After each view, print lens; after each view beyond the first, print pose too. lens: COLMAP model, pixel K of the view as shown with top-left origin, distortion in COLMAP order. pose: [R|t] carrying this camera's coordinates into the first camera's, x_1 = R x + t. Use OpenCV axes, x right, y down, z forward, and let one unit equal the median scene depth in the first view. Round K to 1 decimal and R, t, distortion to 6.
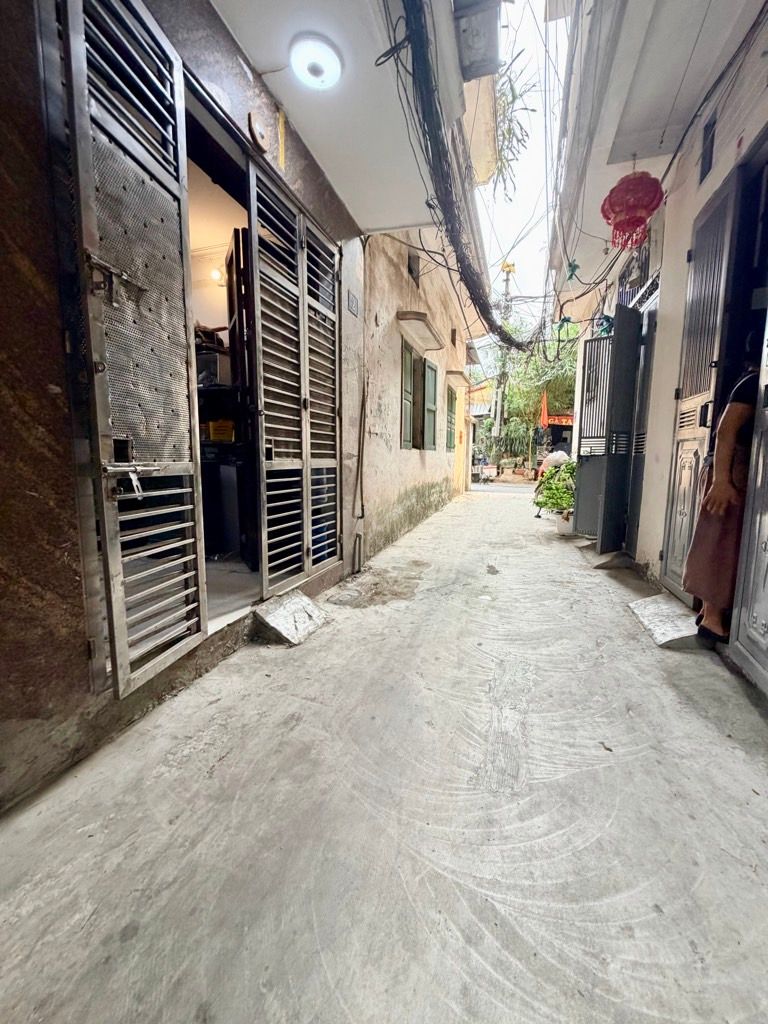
lens RADIAL K [[412.7, 0, 384.0], [0, 412.7, 510.1], [0, 0, 1]] dist [0.002080, 0.000507]
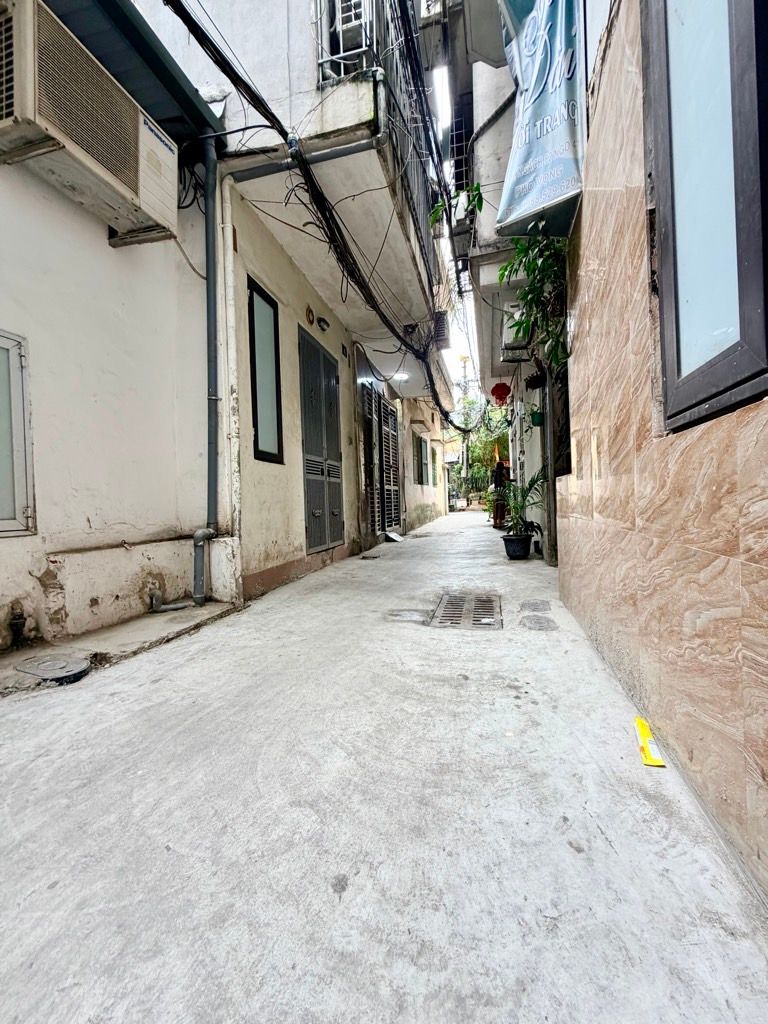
lens RADIAL K [[412.7, 0, 386.7], [0, 412.7, 507.8], [0, 0, 1]] dist [0.002080, 0.000507]
pose [[0.997189, -0.039361, 0.063750, -0.087150], [0.046260, 0.992783, -0.110645, 0.070708], [-0.058935, 0.113284, 0.991813, -0.376642]]
